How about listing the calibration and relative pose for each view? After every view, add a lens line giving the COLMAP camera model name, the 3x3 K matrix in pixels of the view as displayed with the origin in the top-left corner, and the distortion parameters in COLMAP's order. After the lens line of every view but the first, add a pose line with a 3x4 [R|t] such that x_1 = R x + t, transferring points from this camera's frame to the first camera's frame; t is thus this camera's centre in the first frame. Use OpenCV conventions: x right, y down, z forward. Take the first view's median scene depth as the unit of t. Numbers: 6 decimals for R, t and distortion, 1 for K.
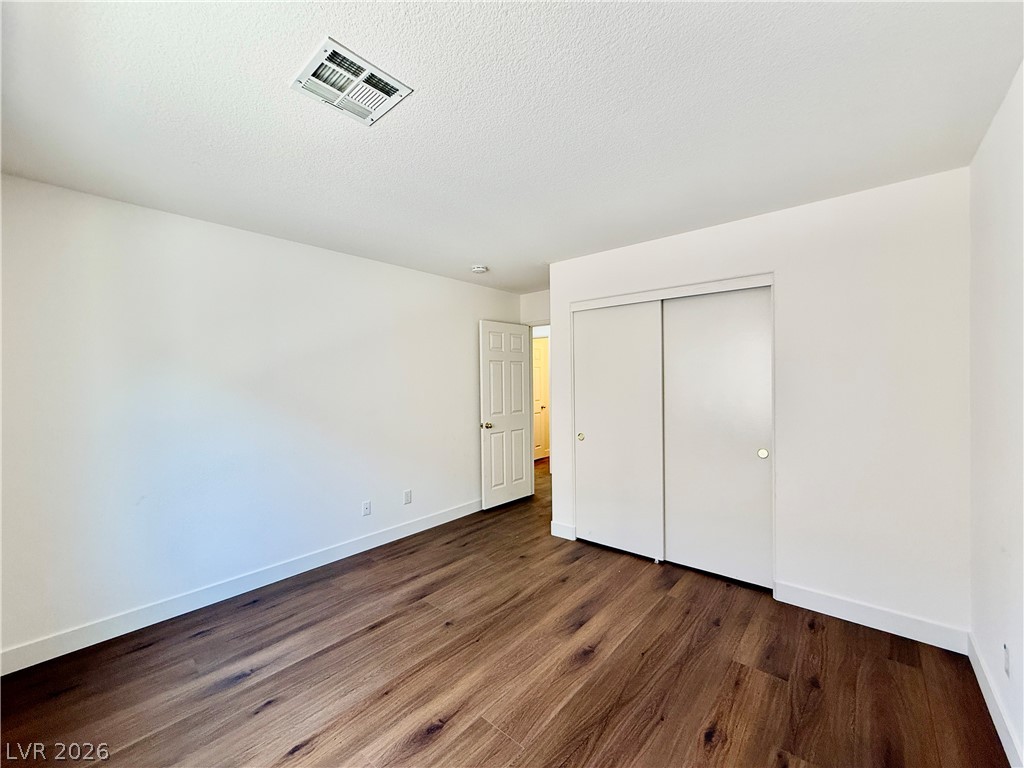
lens RADIAL K [[410.9, 0, 508.9], [0, 410.9, 384.1], [0, 0, 1]] dist [0.001754, 0.000273]
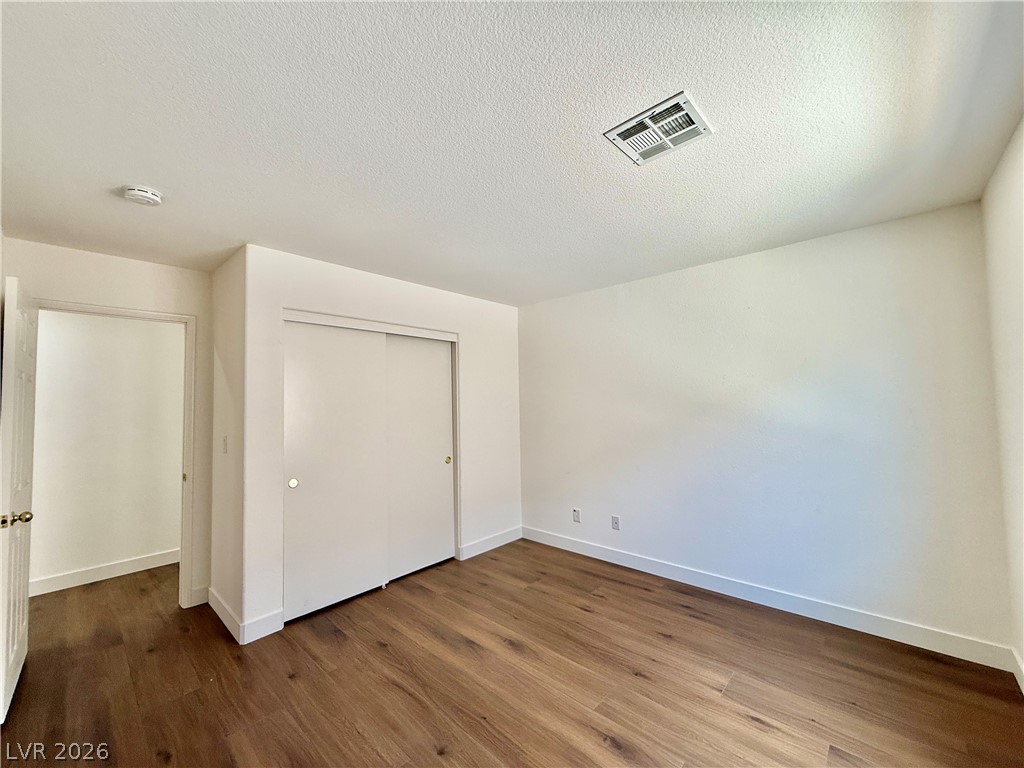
lens RADIAL K [[410.9, 0, 508.9], [0, 410.9, 384.1], [0, 0, 1]] dist [0.001754, 0.000273]
pose [[0.041787, 0.051610, 0.997793, -0.916726], [0.029502, 0.998166, -0.052865, -0.009733], [-0.998691, 0.031645, 0.040187, 0.866143]]
